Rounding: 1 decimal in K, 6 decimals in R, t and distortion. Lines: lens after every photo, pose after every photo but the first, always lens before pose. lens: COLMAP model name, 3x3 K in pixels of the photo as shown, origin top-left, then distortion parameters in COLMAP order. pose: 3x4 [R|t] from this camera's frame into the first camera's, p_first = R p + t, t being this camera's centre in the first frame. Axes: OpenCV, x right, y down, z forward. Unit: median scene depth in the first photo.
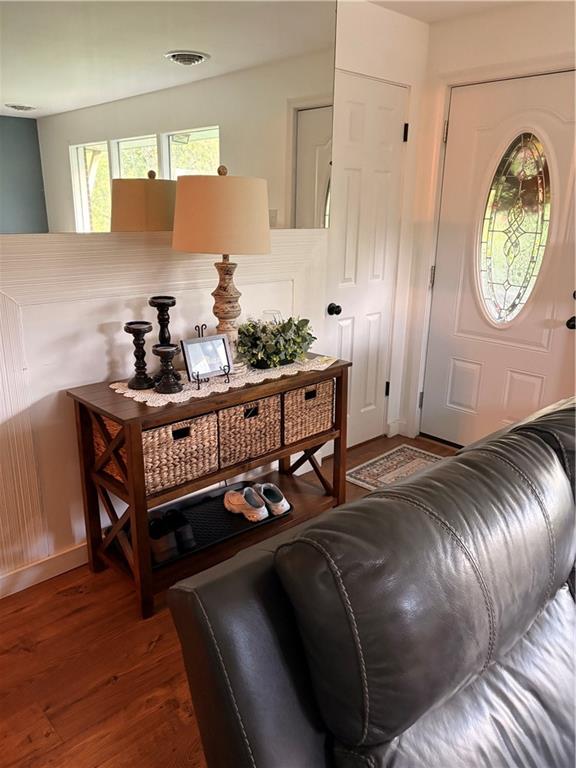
lens RADIAL K [[583.9, 0, 288.0], [0, 583.9, 384.0], [0, 0, 1]] dist [0.063093, -0.079422]
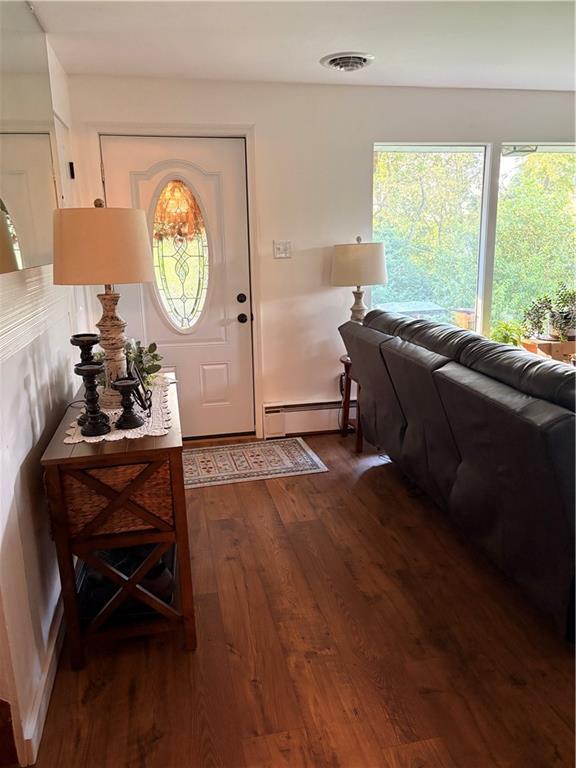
lens RADIAL K [[588.1, 0, 288.0], [0, 588.1, 384.0], [0, 0, 1]] dist [0.011923, 0.001446]
pose [[0.511335, -0.225112, 0.829374, -0.809359], [0.271804, 0.957904, 0.092423, -0.068511], [-0.815266, 0.178169, 0.550997, 0.228900]]
